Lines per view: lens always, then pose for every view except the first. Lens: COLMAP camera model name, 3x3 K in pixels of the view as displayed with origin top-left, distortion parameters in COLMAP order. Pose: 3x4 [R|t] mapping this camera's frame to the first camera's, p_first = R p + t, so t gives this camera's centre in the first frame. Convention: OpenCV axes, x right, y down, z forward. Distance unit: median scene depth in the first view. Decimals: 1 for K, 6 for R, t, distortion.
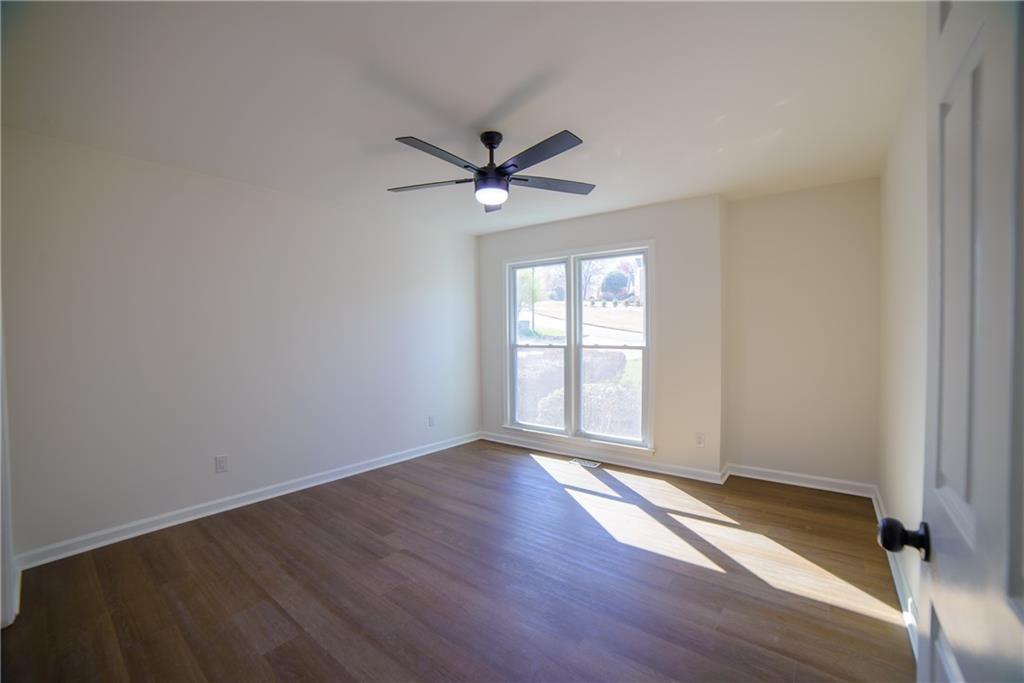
lens RADIAL K [[443.9, 0, 512.0], [0, 443.9, 341.5], [0, 0, 1]] dist [-0.000180, -0.000025]
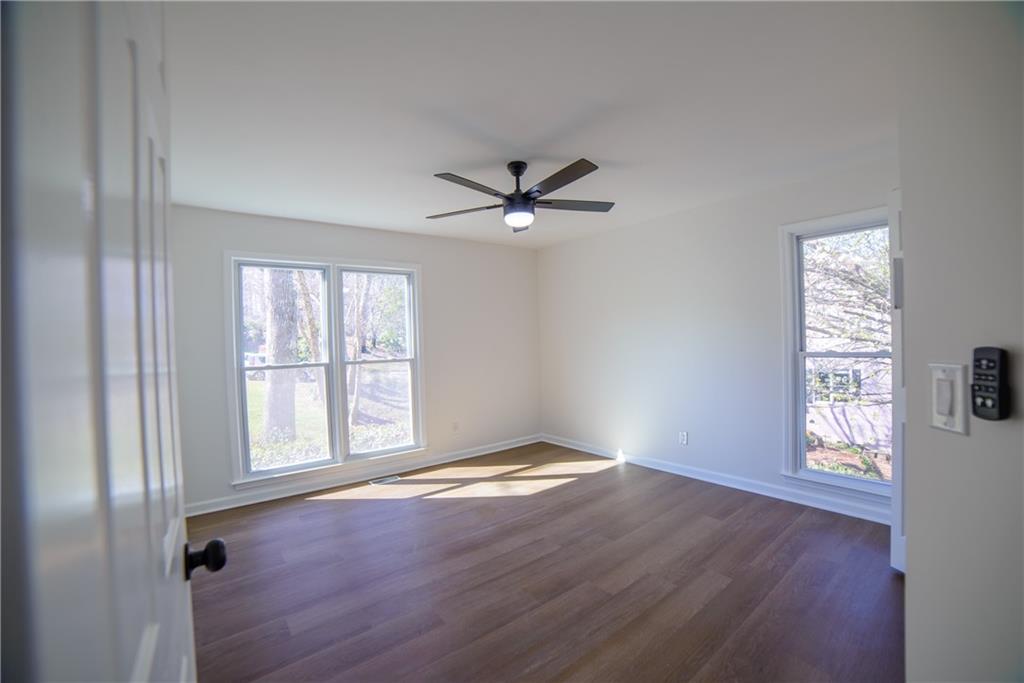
lens RADIAL K [[427.9, 0, 512.0], [0, 427.9, 341.5], [0, 0, 1]] dist [-0.042973, 0.000045]
pose [[0.288222, -0.011374, 0.957496, -0.650726], [0.050572, 0.998715, -0.003360, -0.014408], [-0.956227, 0.049390, 0.288427, 0.446827]]
